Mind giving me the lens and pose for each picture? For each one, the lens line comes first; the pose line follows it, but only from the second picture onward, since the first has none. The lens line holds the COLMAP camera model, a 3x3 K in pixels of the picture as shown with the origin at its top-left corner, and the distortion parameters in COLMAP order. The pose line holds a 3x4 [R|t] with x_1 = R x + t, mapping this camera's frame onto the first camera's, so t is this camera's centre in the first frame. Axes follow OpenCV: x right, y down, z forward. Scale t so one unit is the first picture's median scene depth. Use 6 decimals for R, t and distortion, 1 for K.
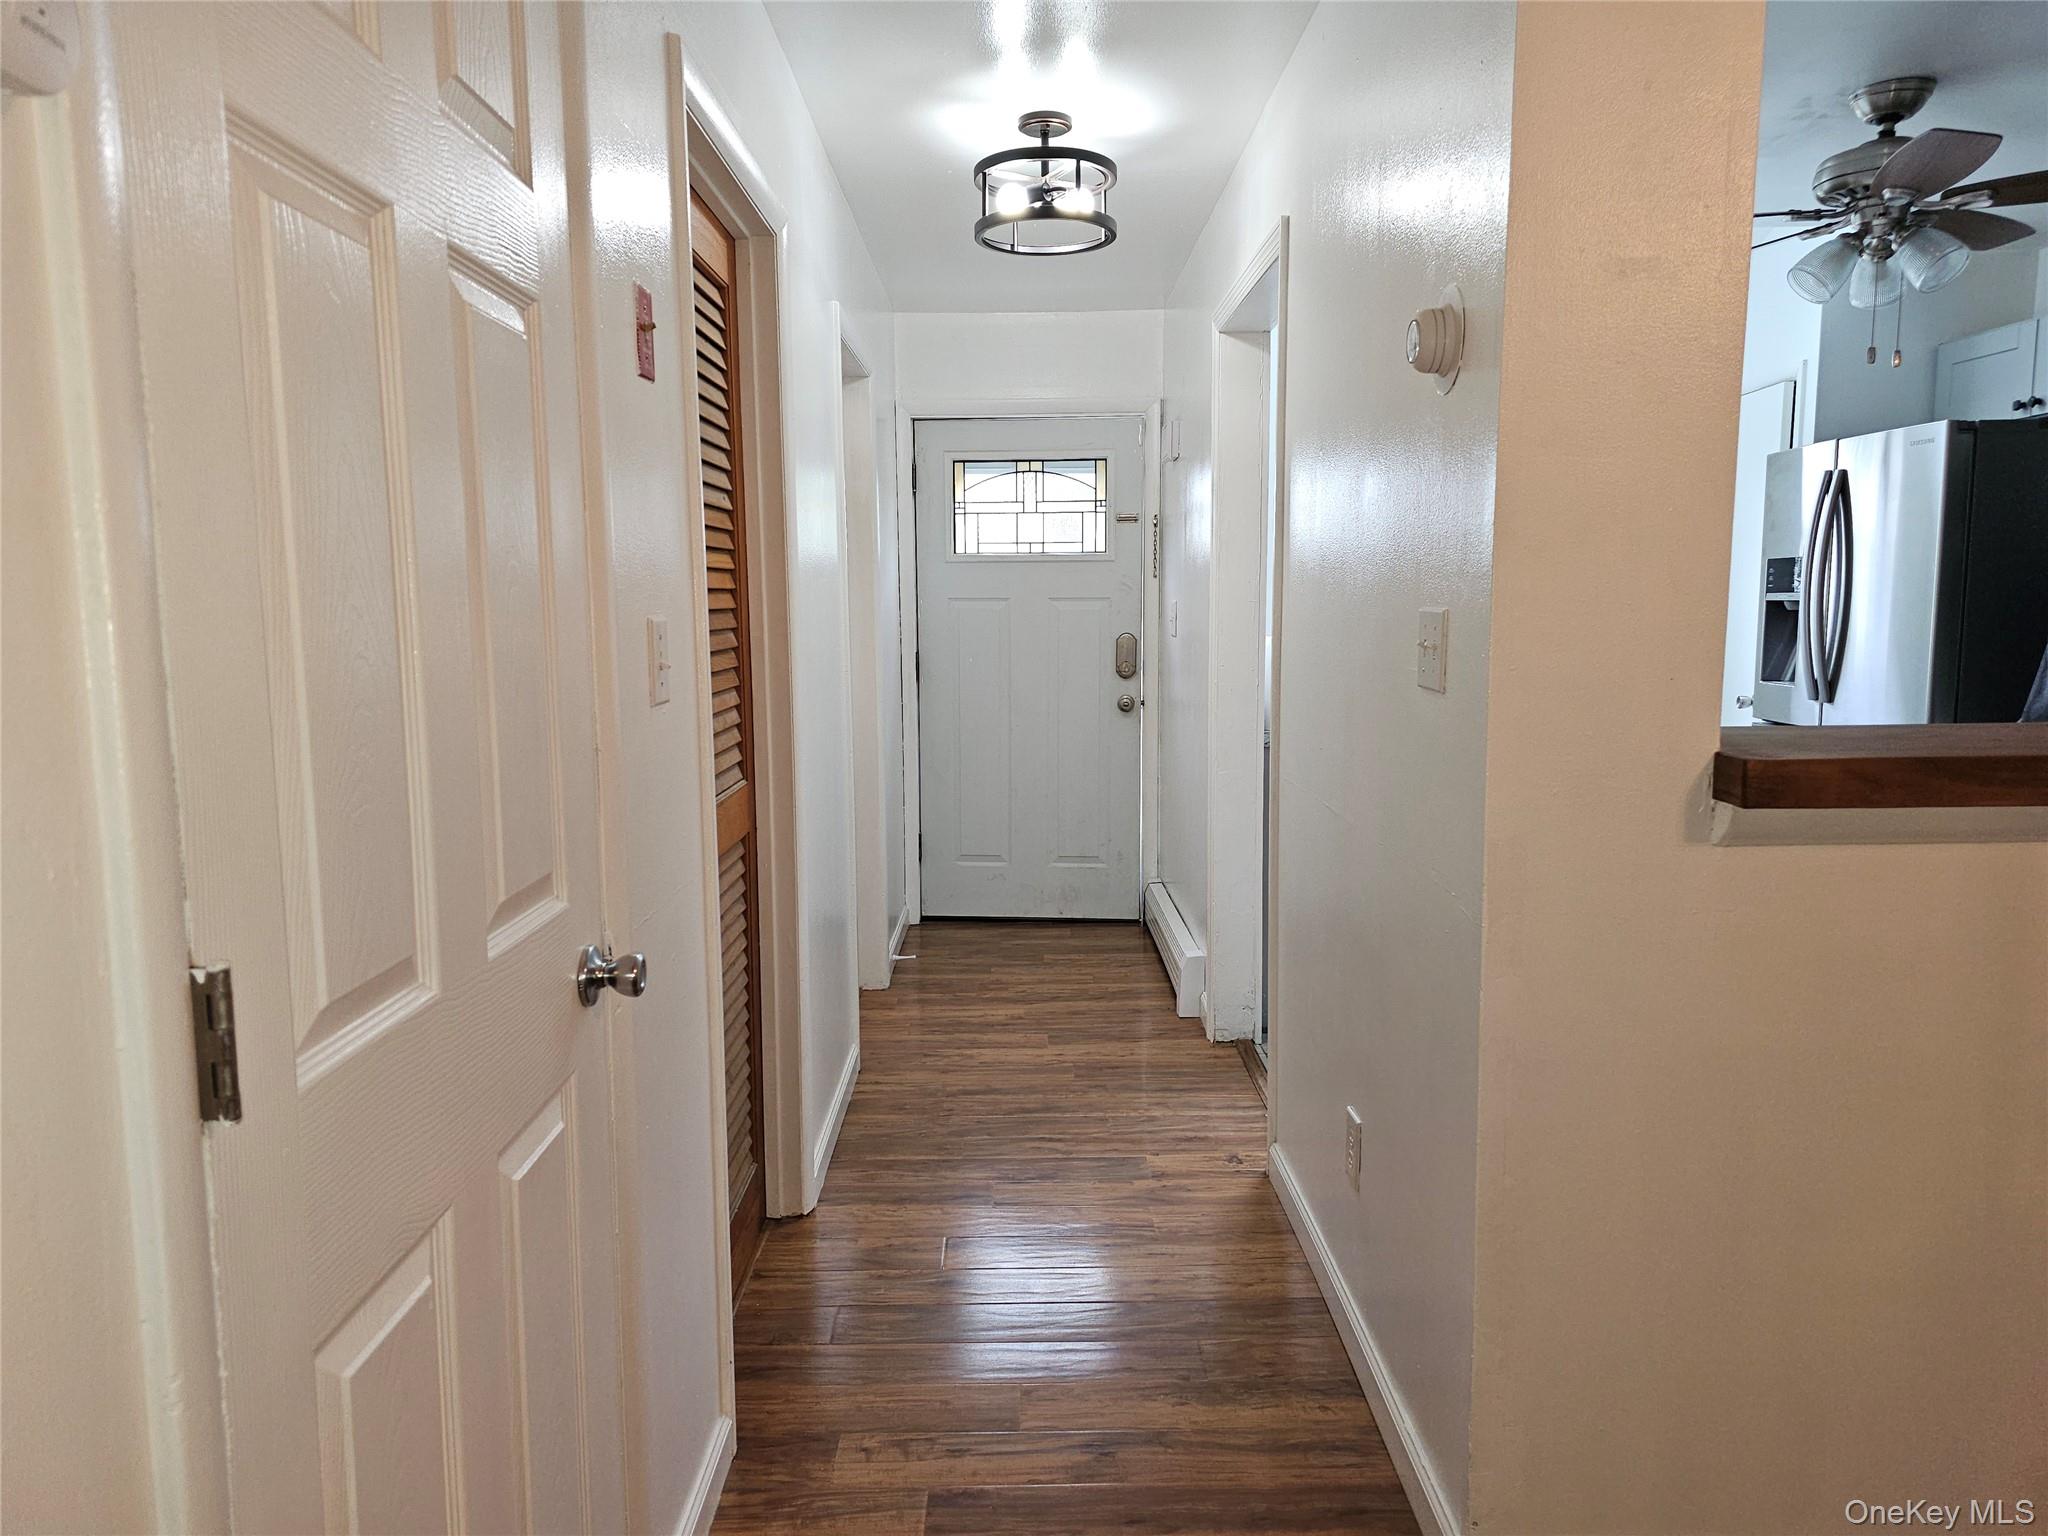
lens RADIAL K [[1363.3, 0, 1033.6], [0, 1363.3, 765.5], [0, 0, 1]] dist [0.073975, -0.064782]
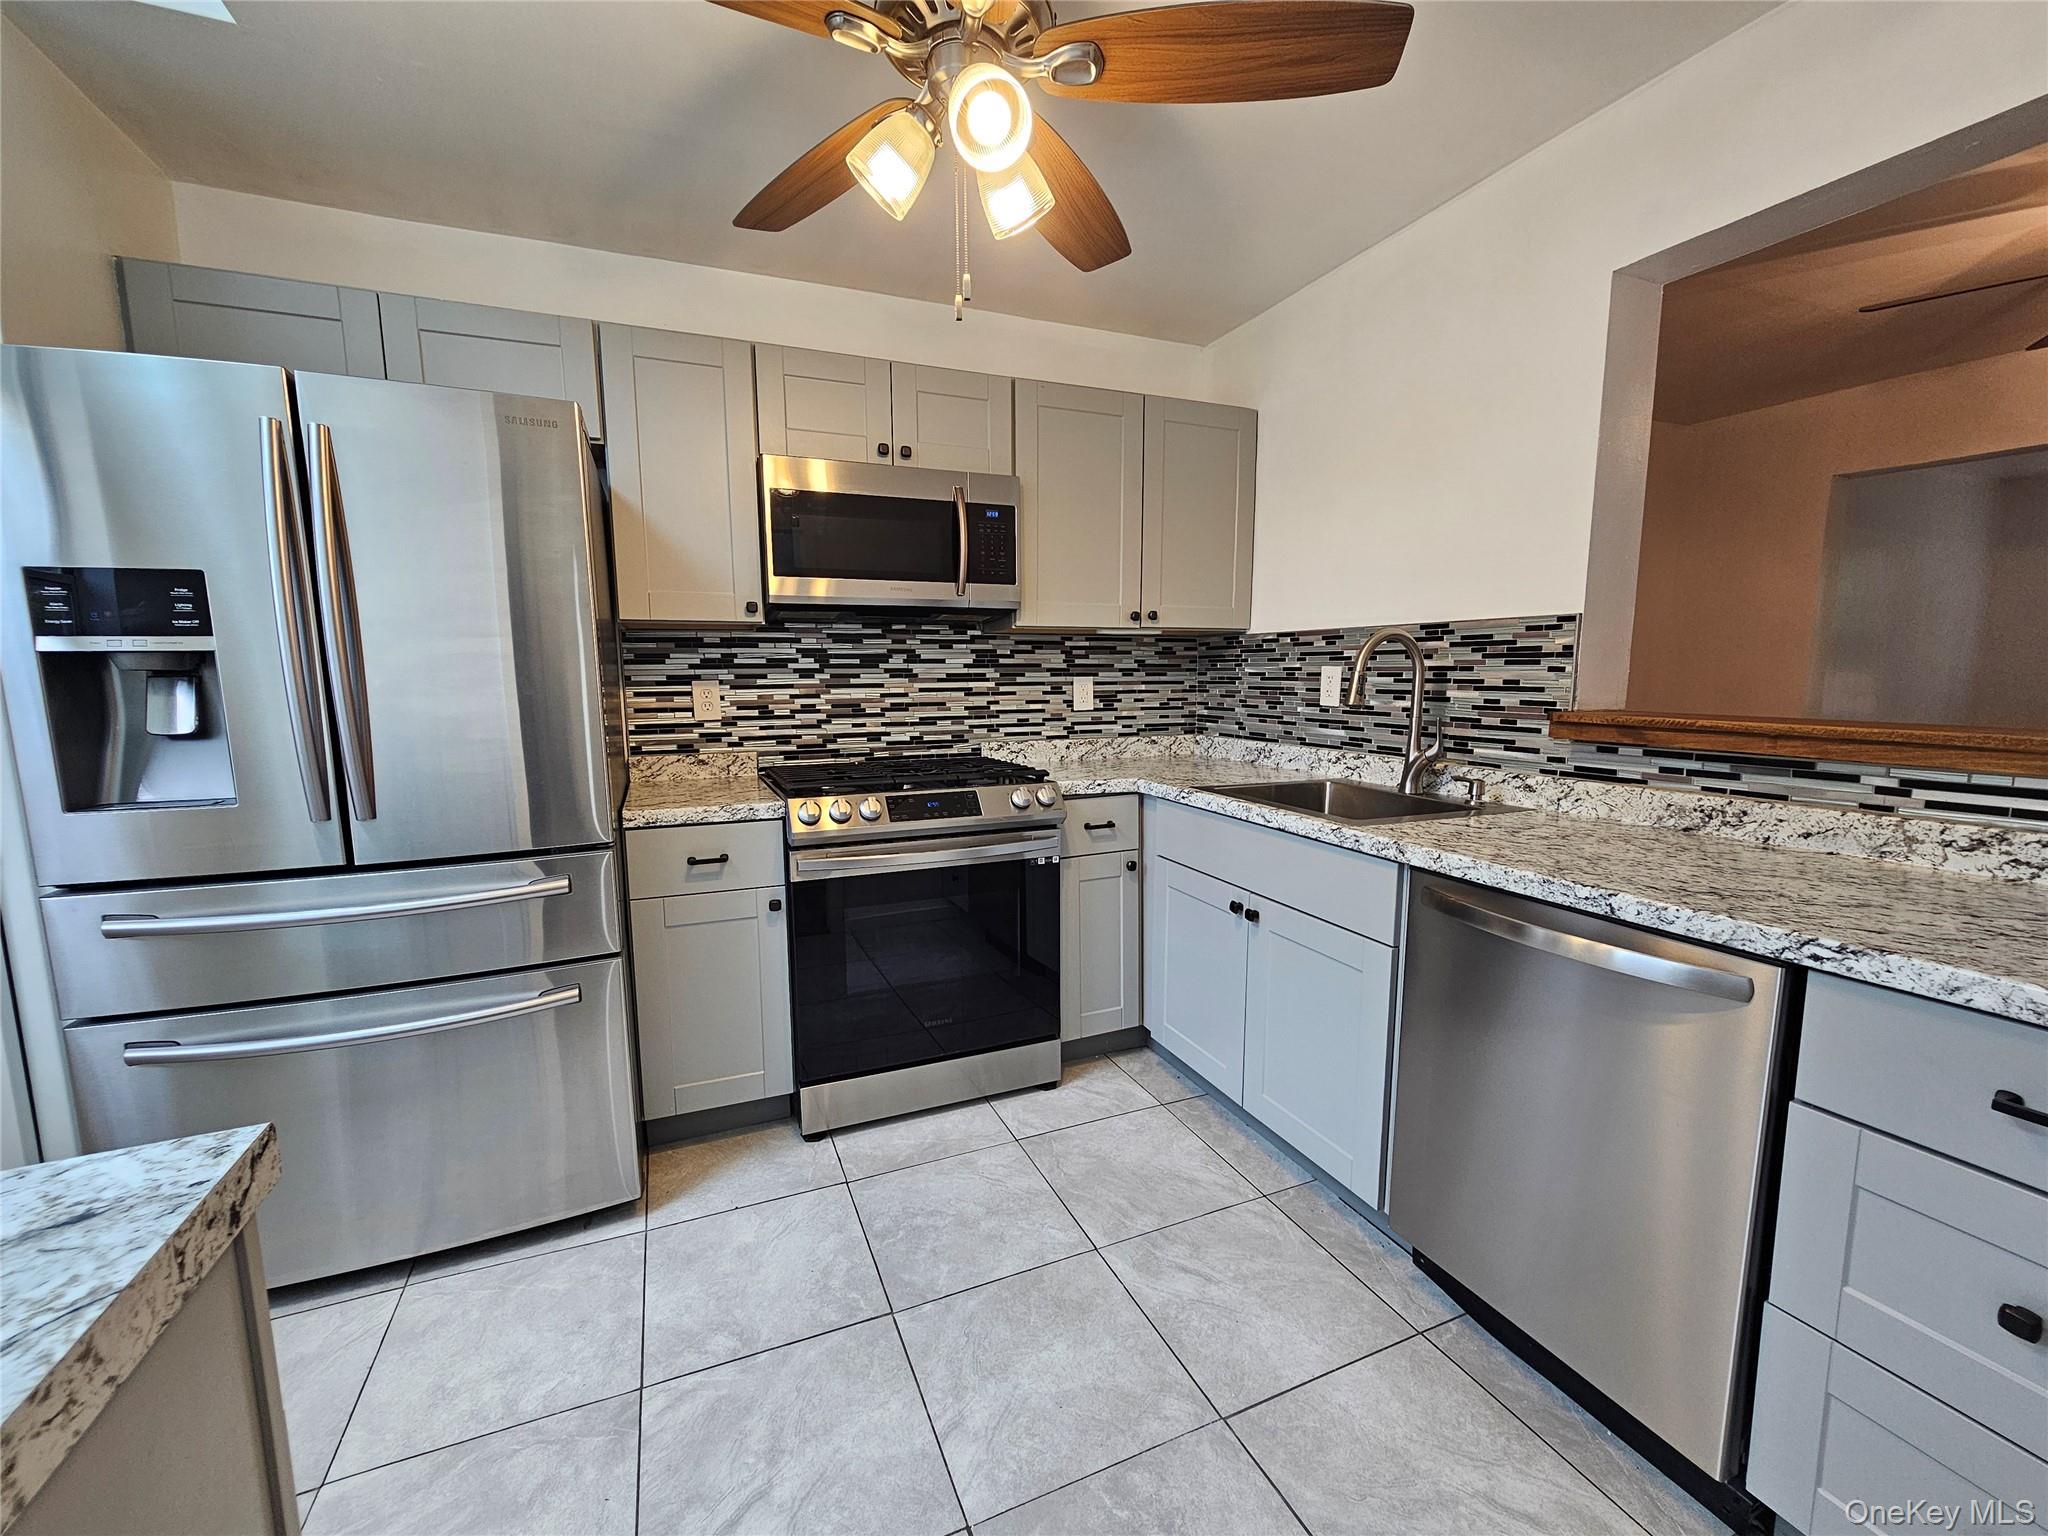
lens RADIAL K [[839.4, 0, 1022.1], [0, 839.4, 787.5], [0, 0, 1]] dist [-0.002470, 0.000036]
pose [[-0.376805, -0.120324, 0.918444, 0.118055], [0.122413, 0.976362, 0.178134, -0.082459], [-0.918168, 0.179551, -0.353169, 0.796548]]
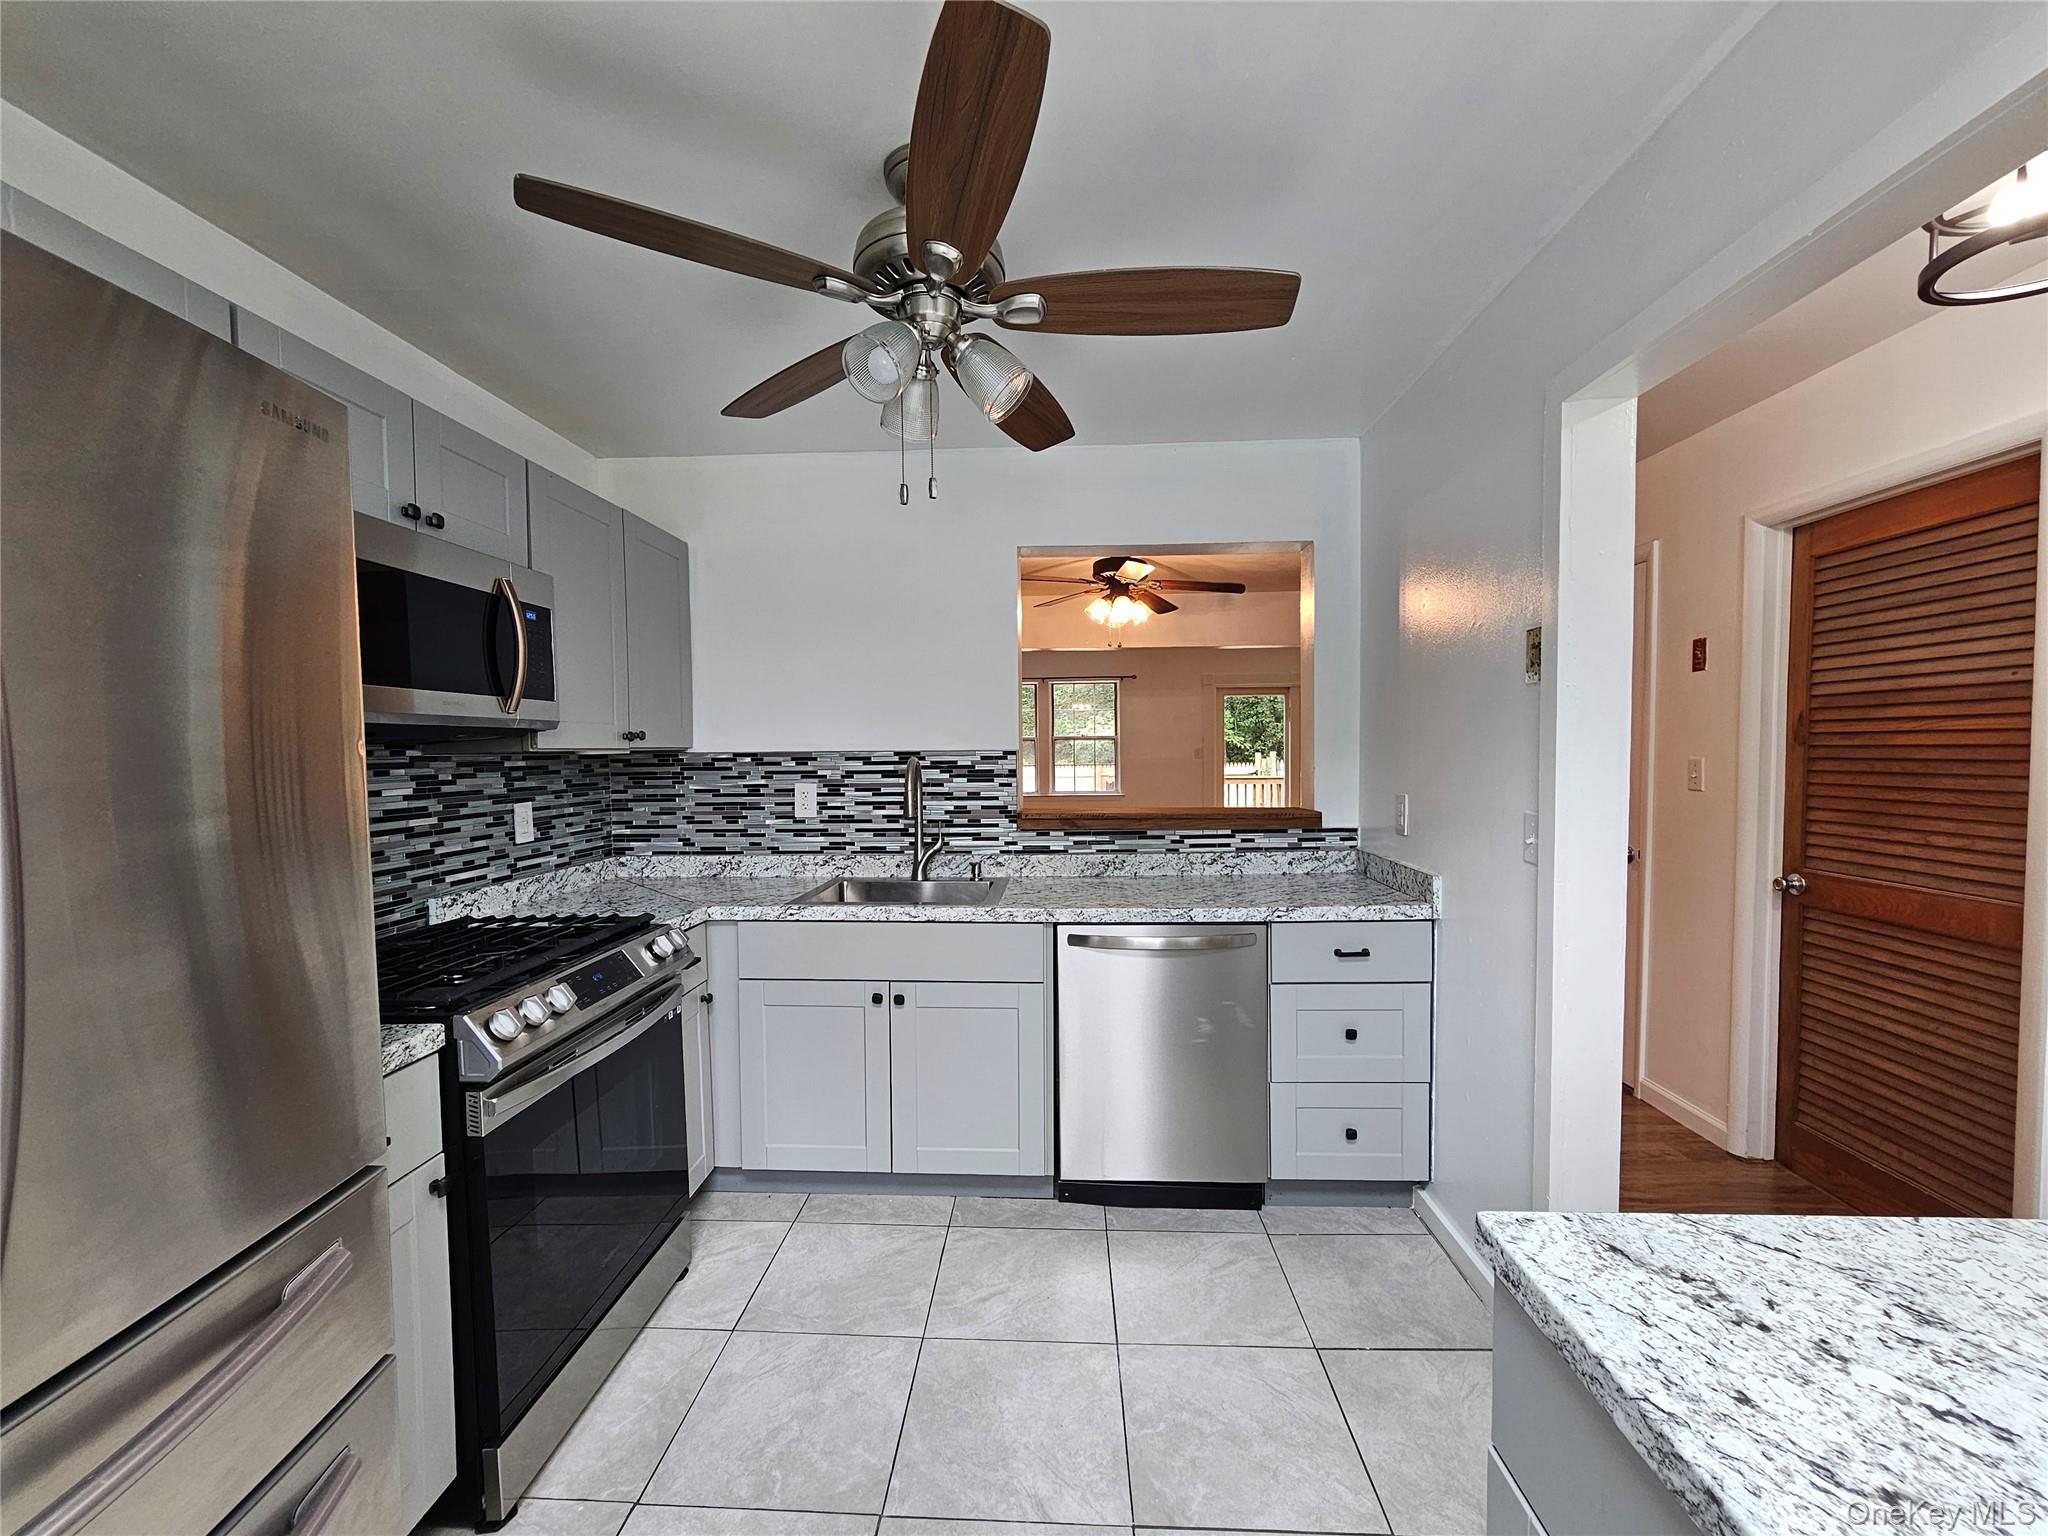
lens RADIAL K [[839.4, 0, 1022.1], [0, 839.4, 787.5], [0, 0, 1]] dist [-0.002470, 0.000036]
pose [[-0.997962, 0.014416, 0.062162, 0.355588], [0.024741, 0.985361, 0.168675, -0.138851], [-0.058821, 0.169869, -0.983710, 1.025303]]
